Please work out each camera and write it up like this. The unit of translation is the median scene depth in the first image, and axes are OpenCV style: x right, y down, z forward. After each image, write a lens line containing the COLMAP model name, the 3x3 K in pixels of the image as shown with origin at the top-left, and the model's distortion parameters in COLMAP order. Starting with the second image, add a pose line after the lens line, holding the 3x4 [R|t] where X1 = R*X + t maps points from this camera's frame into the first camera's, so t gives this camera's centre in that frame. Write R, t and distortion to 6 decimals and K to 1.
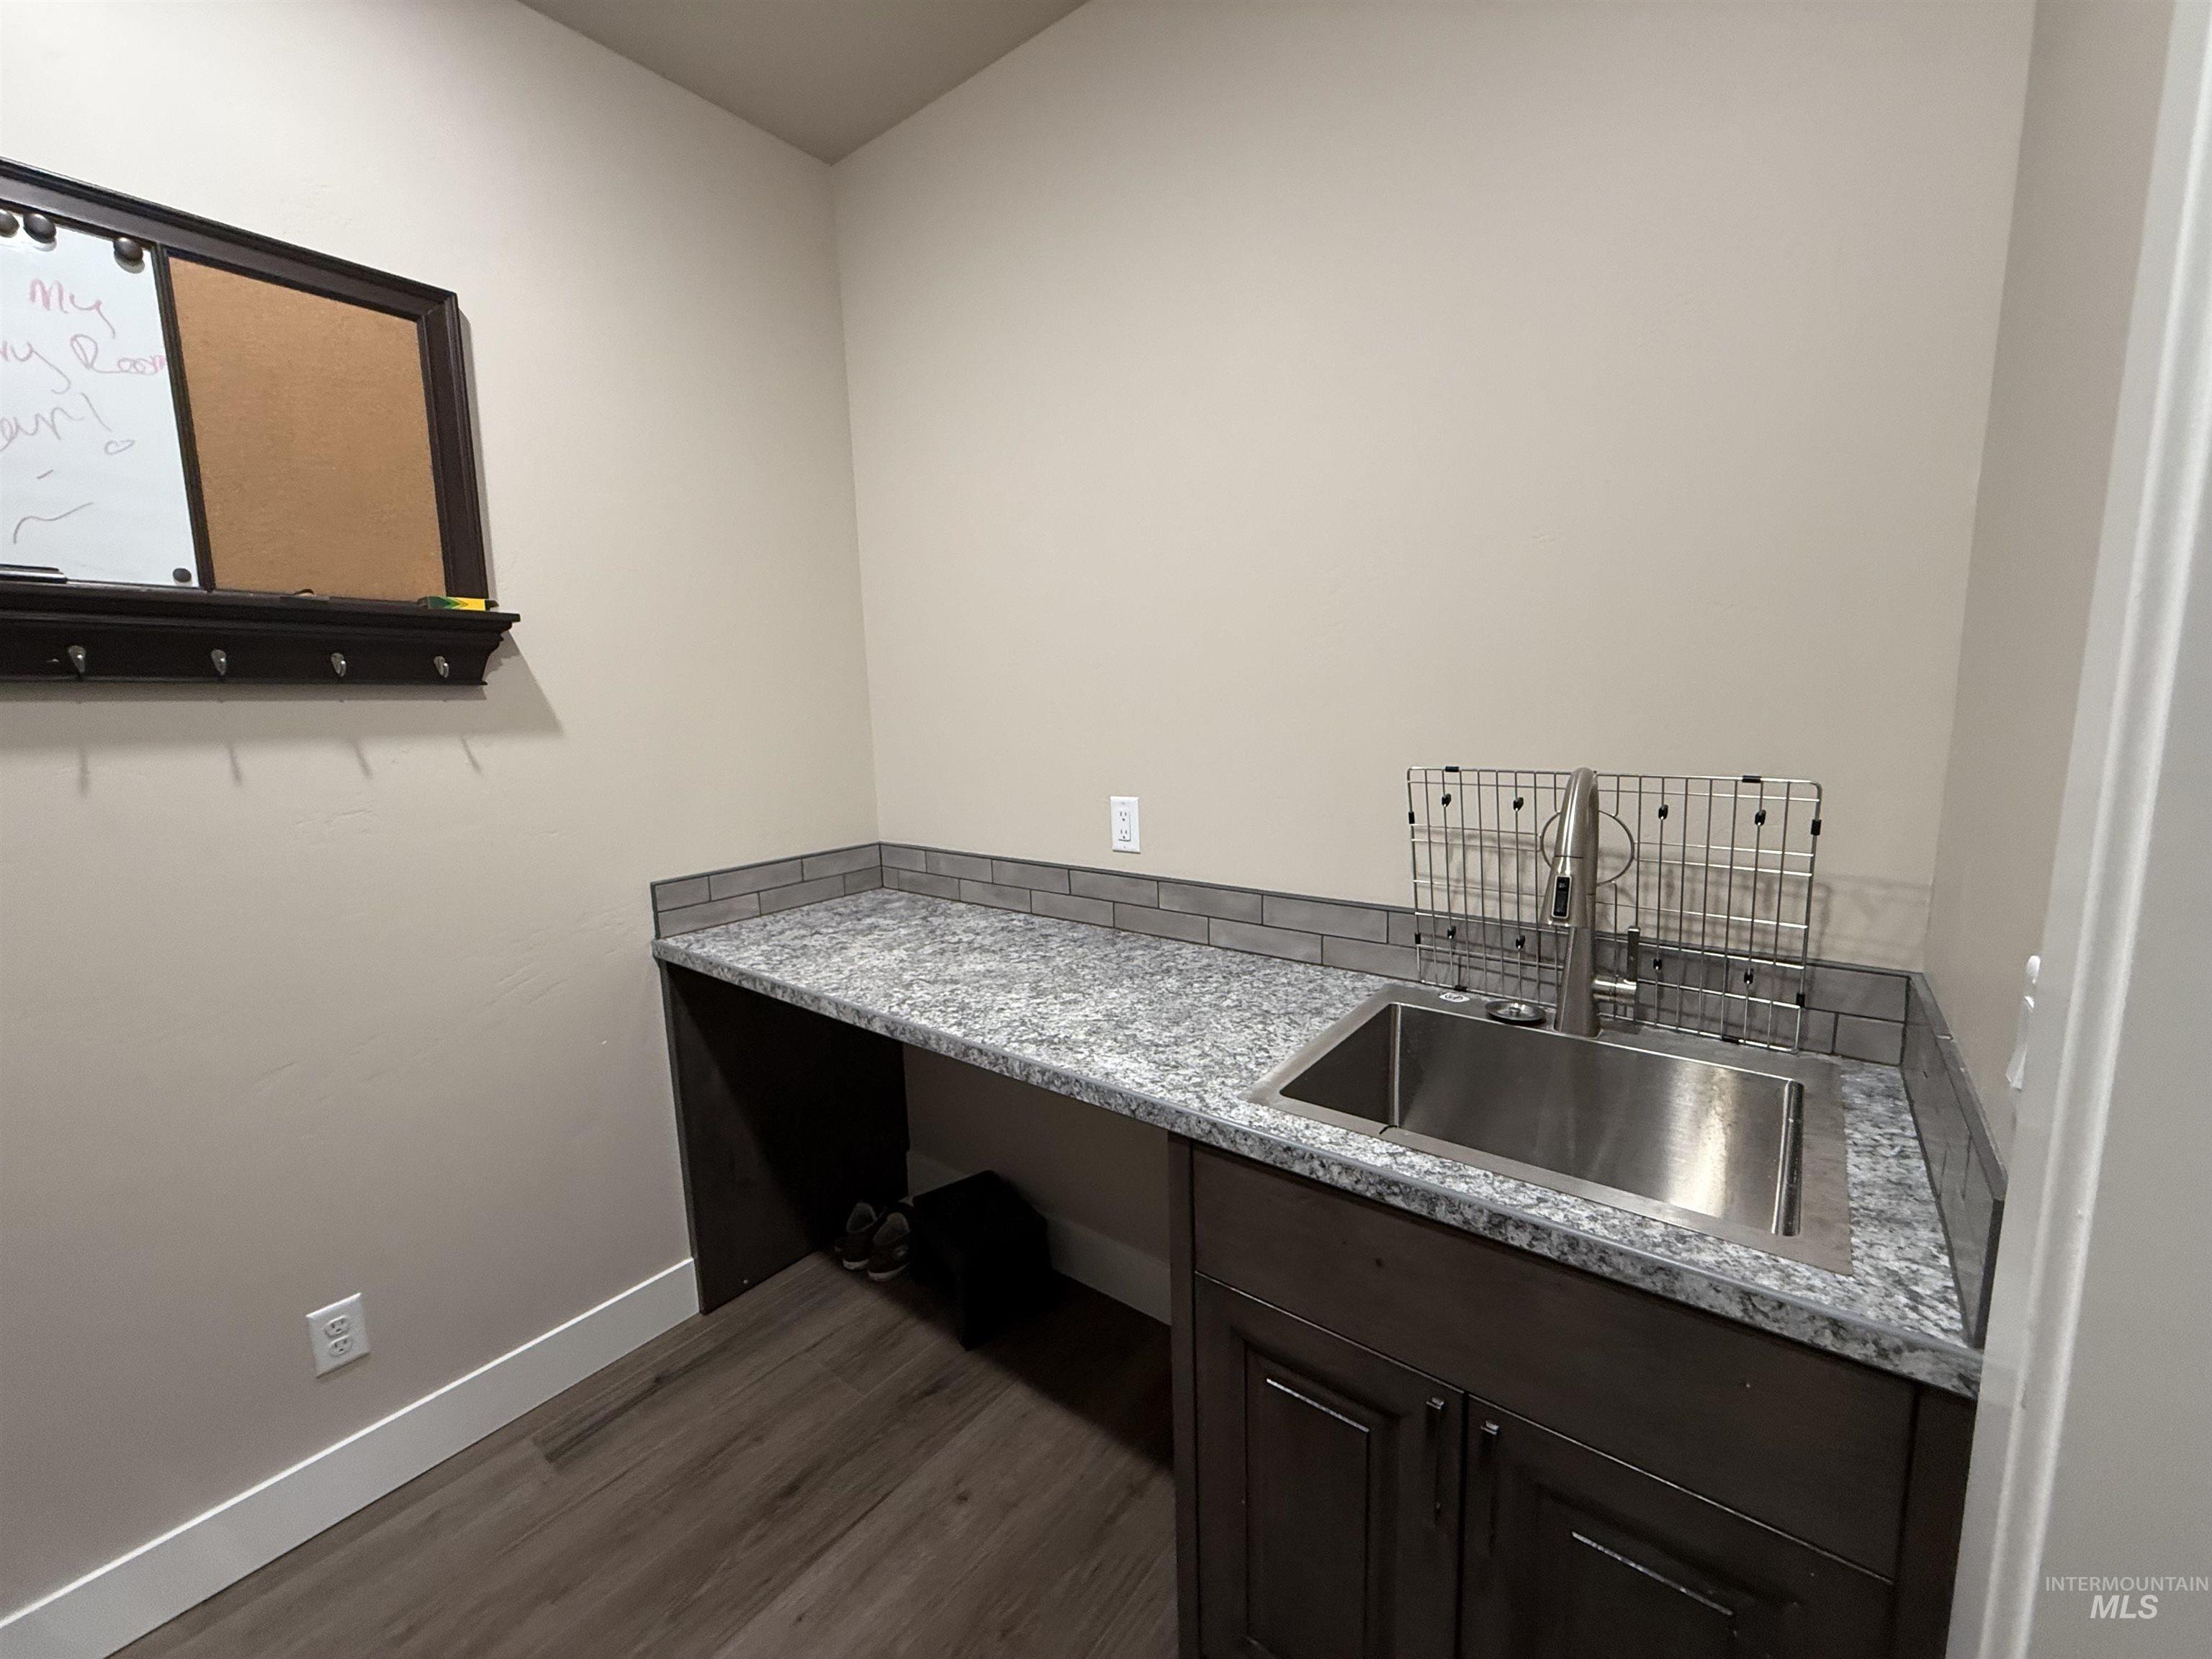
lens RADIAL K [[885.9, 0, 1102.0], [0, 885.9, 831.0], [0, 0, 1]] dist [-0.000697, 0.000851]
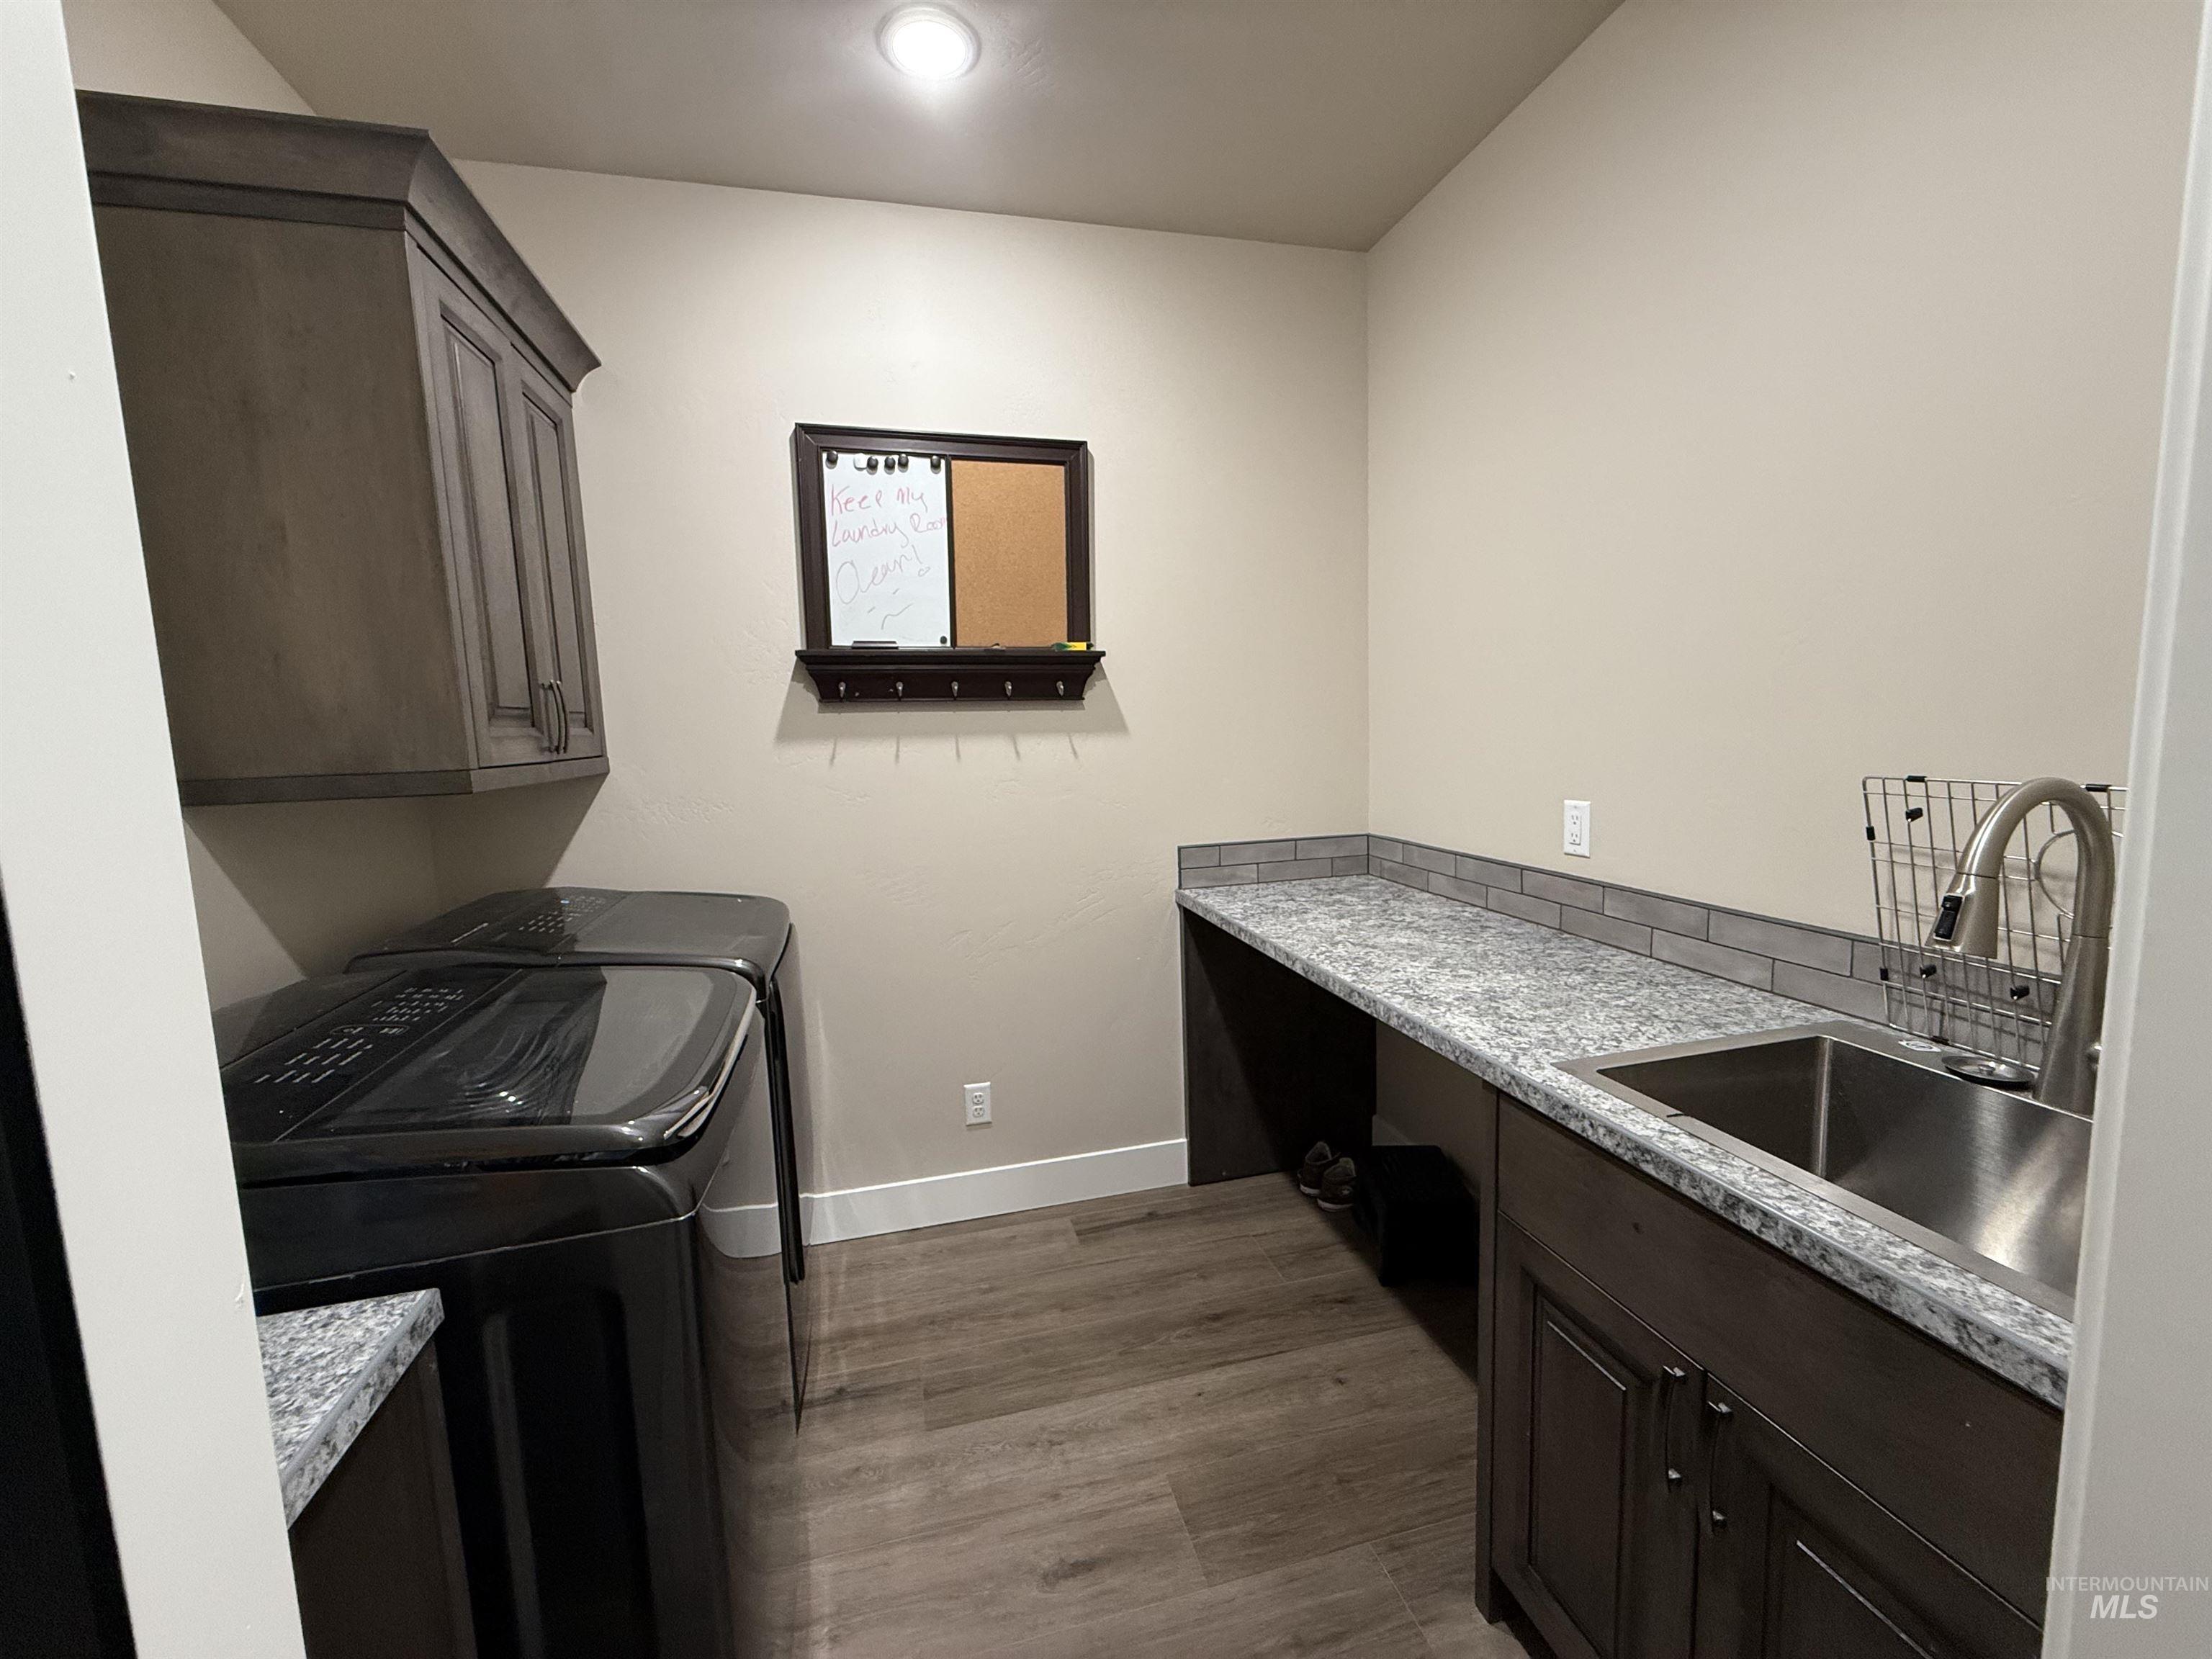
lens RADIAL K [[885.9, 0, 1099.2], [0, 885.9, 834.4], [0, 0, 1]] dist [-0.000697, 0.000851]
pose [[0.788342, 0.077146, -0.610381, 0.275741], [-0.081951, 0.996434, 0.020095, 0.031085], [0.609755, 0.034179, 0.791853, -0.169710]]
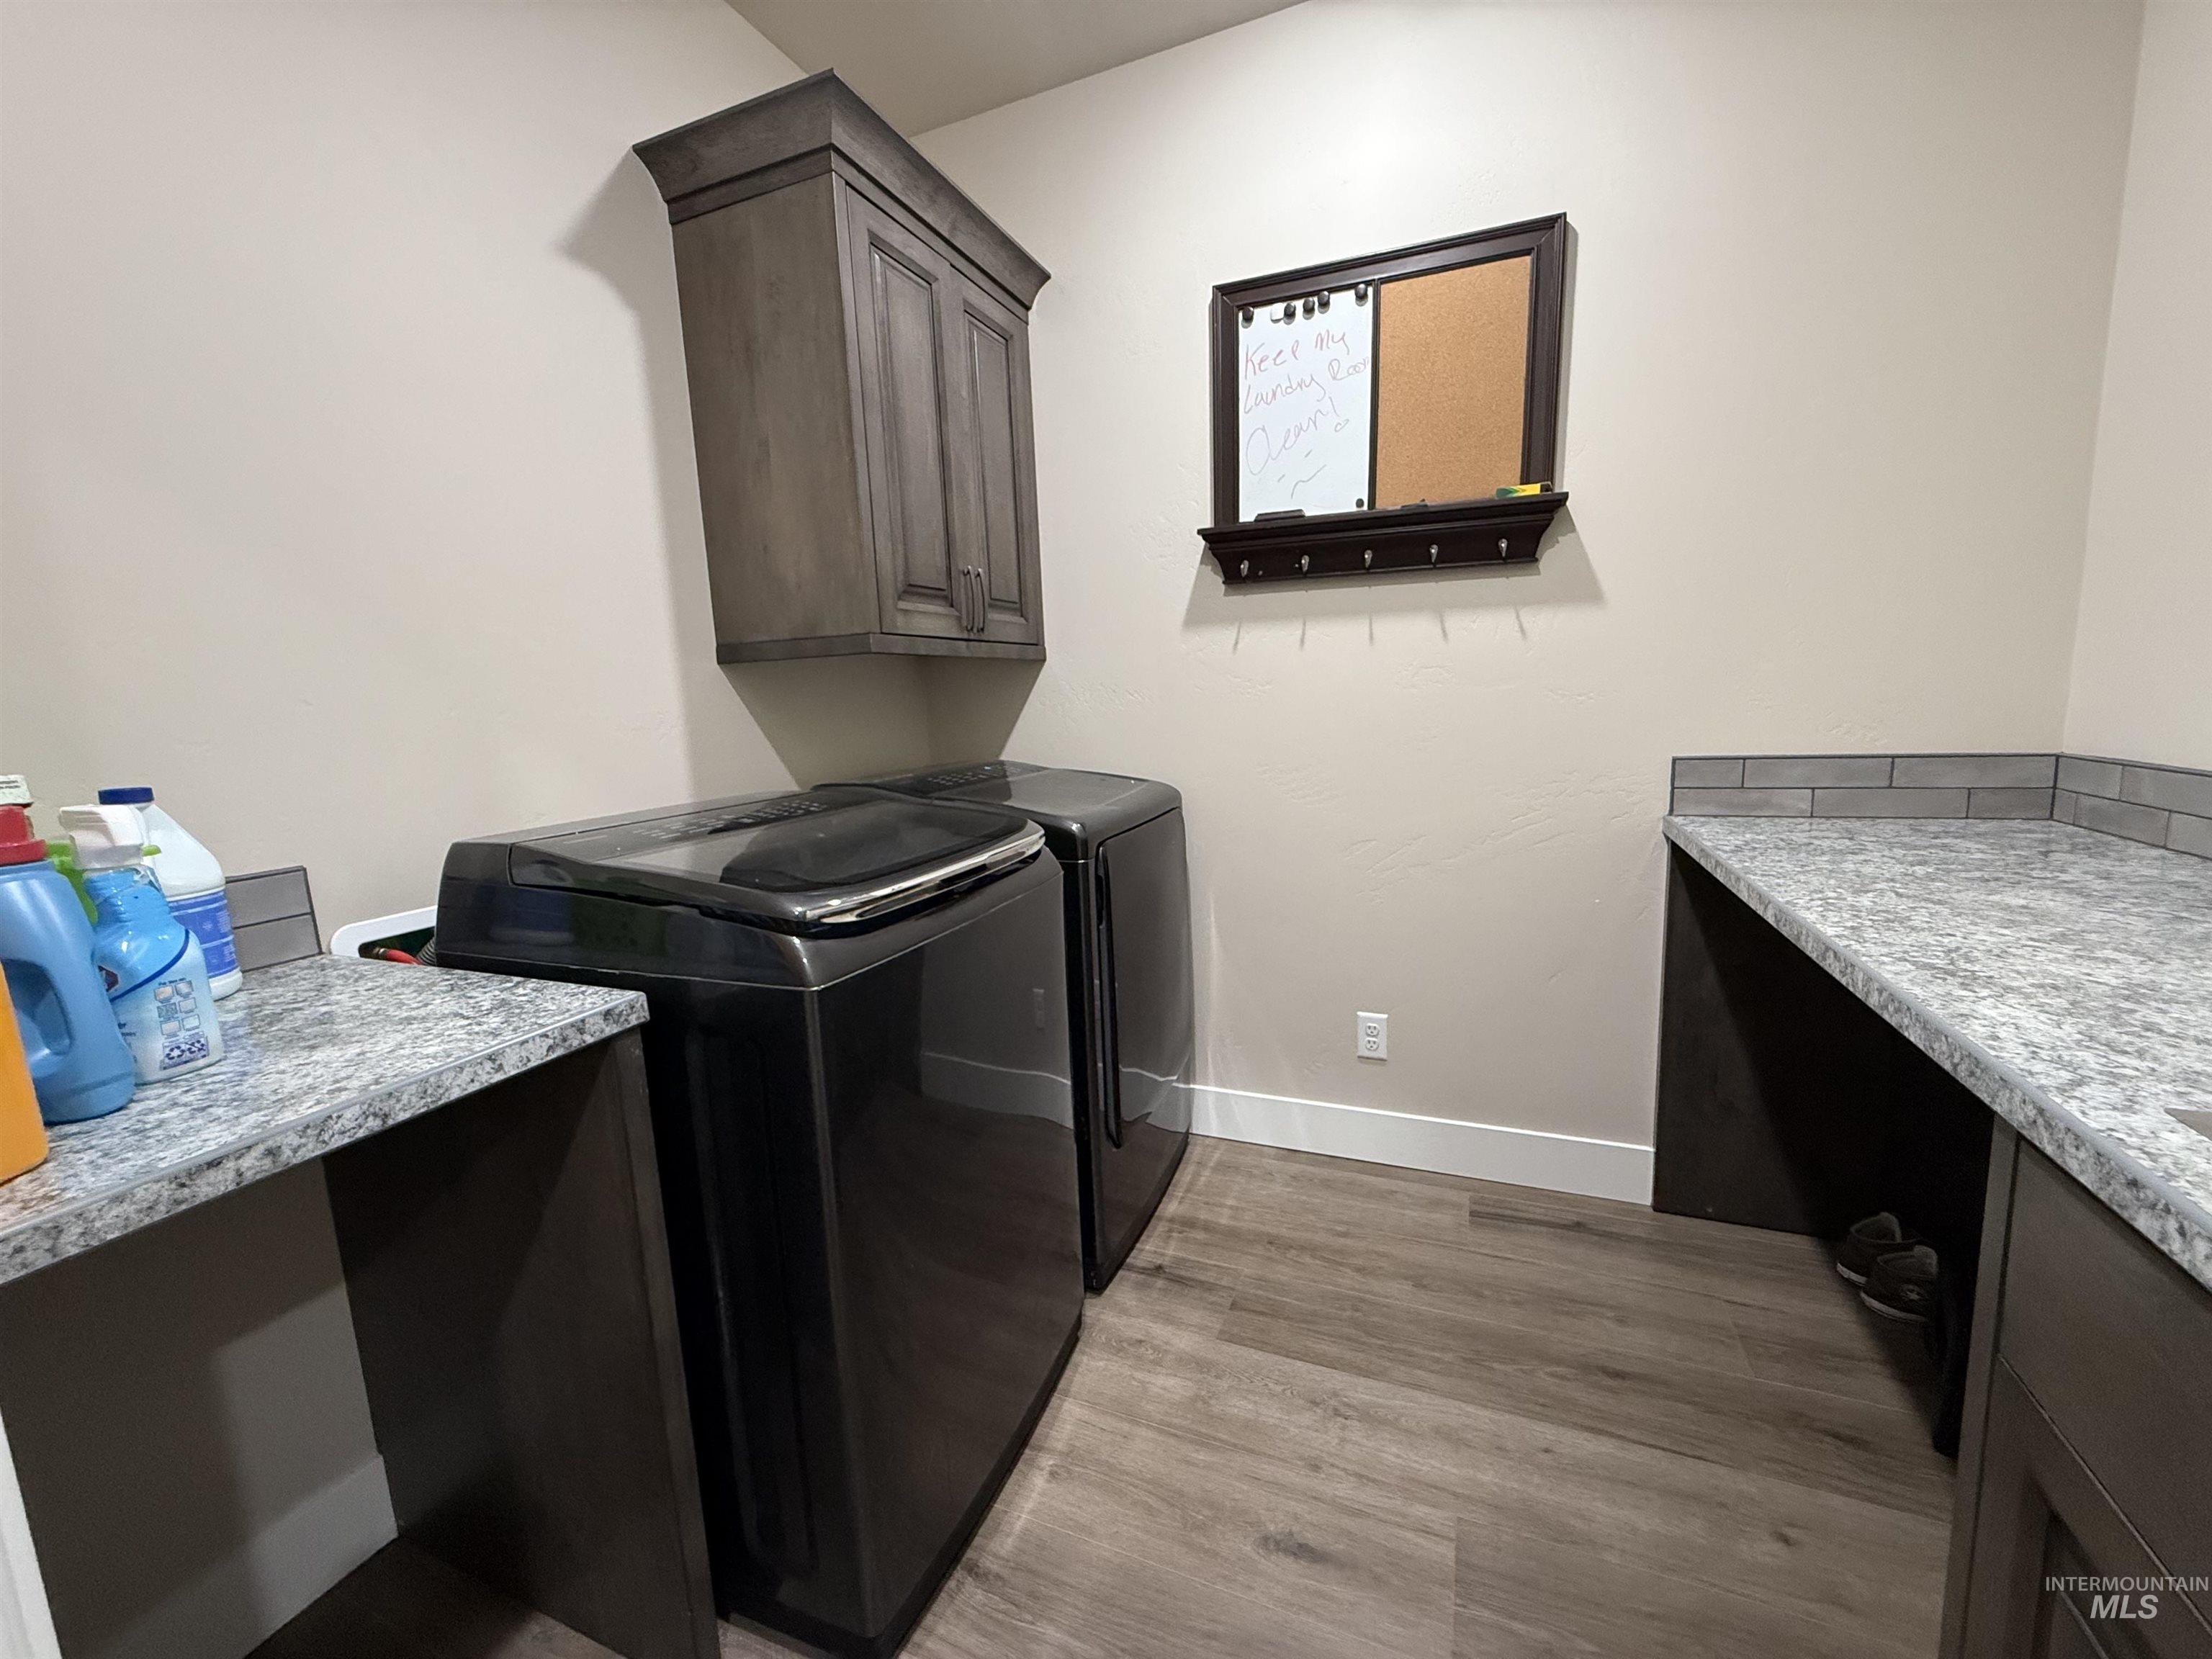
lens RADIAL K [[885.9, 0, 1099.1], [0, 885.9, 832.5], [0, 0, 1]] dist [-0.000697, 0.000851]
pose [[0.260669, 0.162539, -0.951647, 0.359491], [-0.111944, 0.984165, 0.137430, 0.102007], [0.958916, 0.070708, 0.274737, 0.166970]]
